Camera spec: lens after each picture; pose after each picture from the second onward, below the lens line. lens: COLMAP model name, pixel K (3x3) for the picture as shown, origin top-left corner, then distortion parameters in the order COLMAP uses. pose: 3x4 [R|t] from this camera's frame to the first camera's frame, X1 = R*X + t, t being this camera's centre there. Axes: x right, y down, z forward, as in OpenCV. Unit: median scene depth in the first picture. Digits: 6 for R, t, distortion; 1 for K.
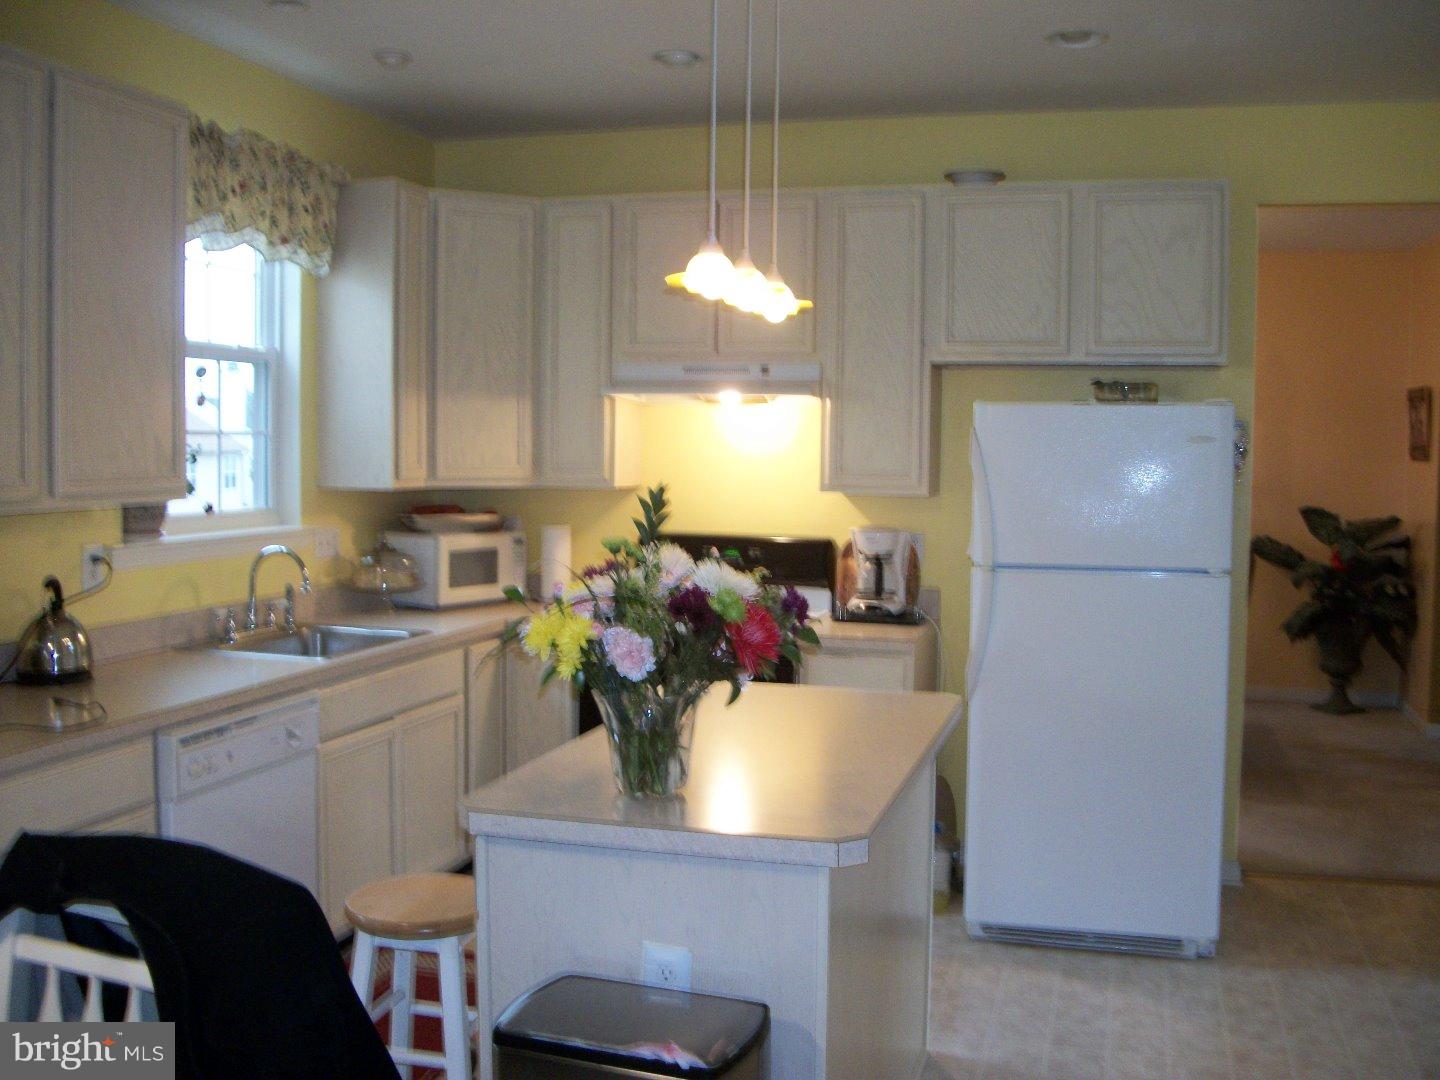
lens RADIAL K [[1378.1, 0, 766.2], [0, 1378.1, 529.2], [0, 0, 1]] dist [-0.156127, 0.094126]
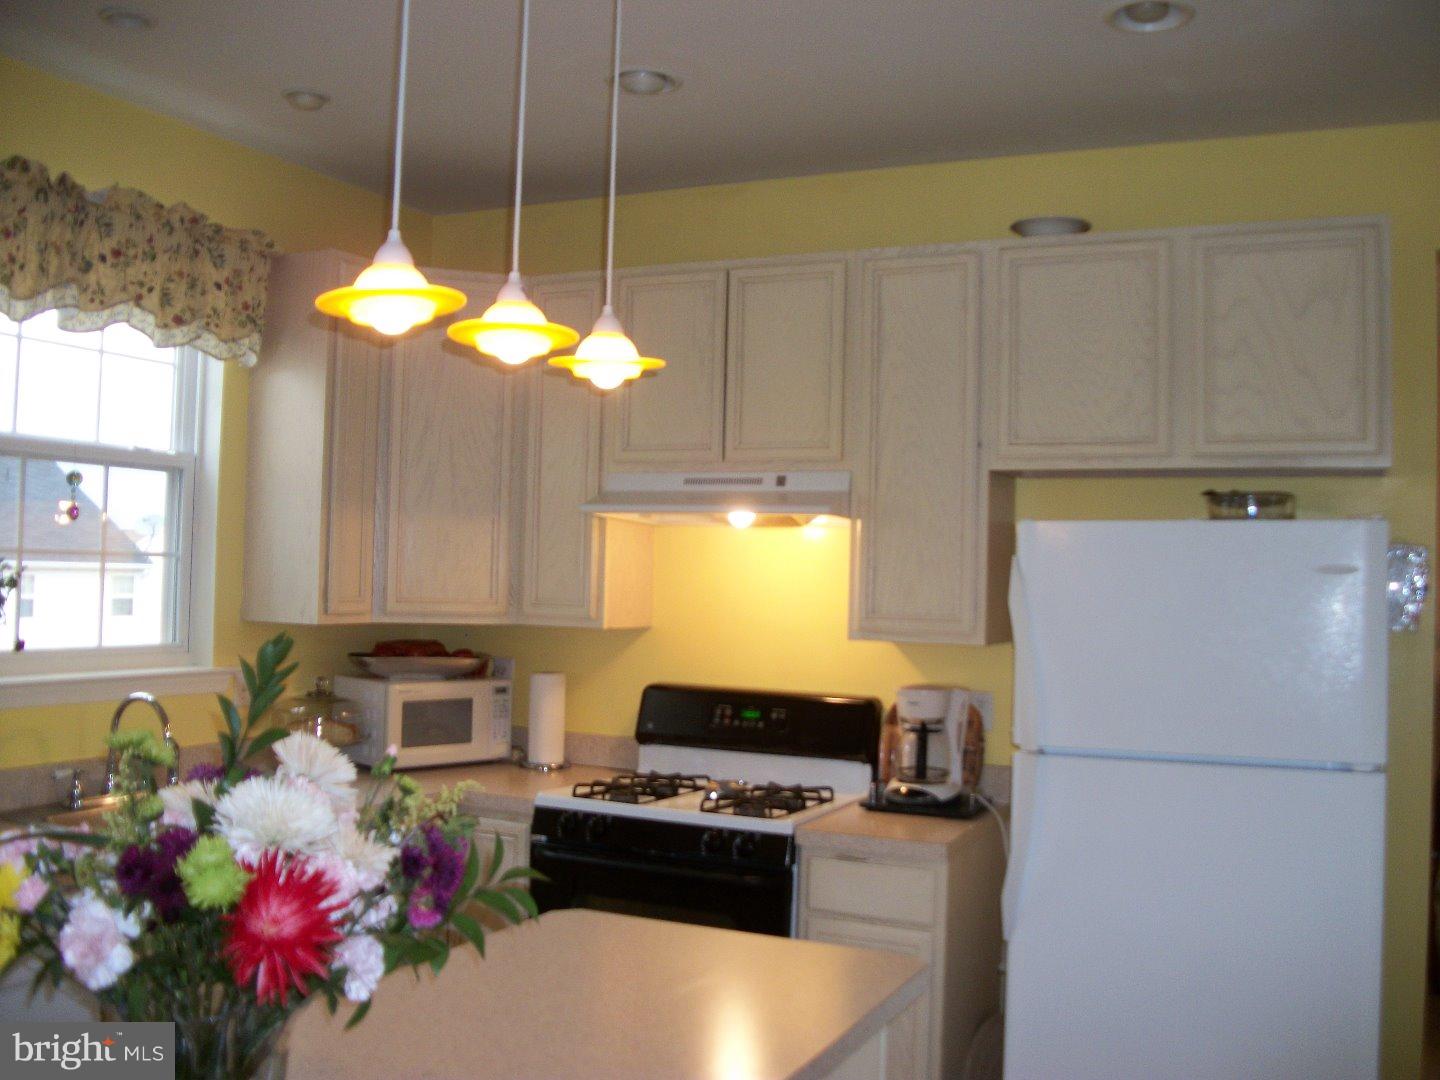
lens RADIAL K [[1378.1, 0, 766.2], [0, 1378.1, 529.2], [0, 0, 1]] dist [-0.156127, 0.094126]
pose [[0.986250, 0.004571, -0.165194, 0.129016], [-0.020447, 0.995311, -0.094536, -0.015642], [0.163987, 0.096614, 0.981720, 0.250658]]
